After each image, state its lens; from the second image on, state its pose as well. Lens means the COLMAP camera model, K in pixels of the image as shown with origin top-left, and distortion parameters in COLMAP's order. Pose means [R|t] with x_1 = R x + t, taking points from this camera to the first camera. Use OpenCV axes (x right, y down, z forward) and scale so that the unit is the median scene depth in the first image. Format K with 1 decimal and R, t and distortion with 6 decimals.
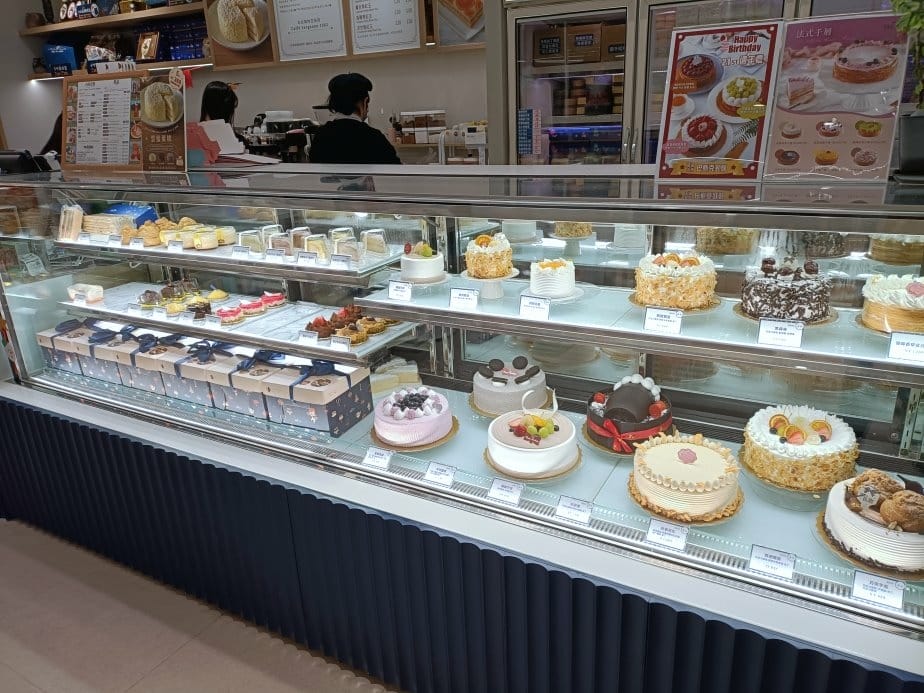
lens RADIAL K [[676.2, 0, 465.8], [0, 676.2, 345.6], [0, 0, 1]] dist [0.074955, -0.088164]
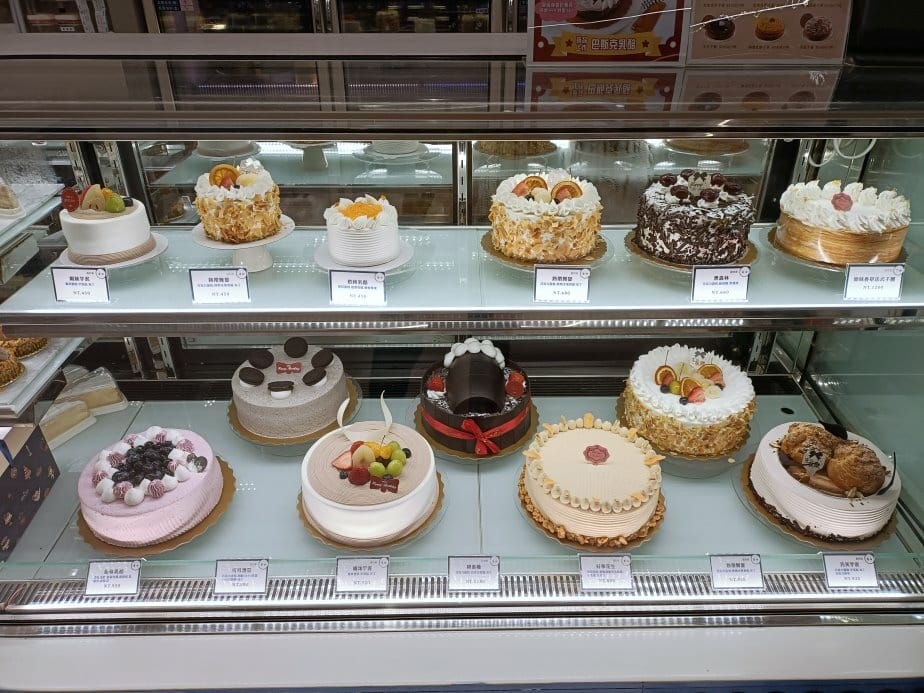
lens RADIAL K [[676.2, 0, 465.8], [0, 676.2, 345.6], [0, 0, 1]] dist [0.074955, -0.088164]
pose [[0.857911, -0.220516, 0.464071, -0.118281], [0.132045, 0.967506, 0.215629, -0.133743], [-0.496541, -0.123712, 0.859152, 0.447881]]
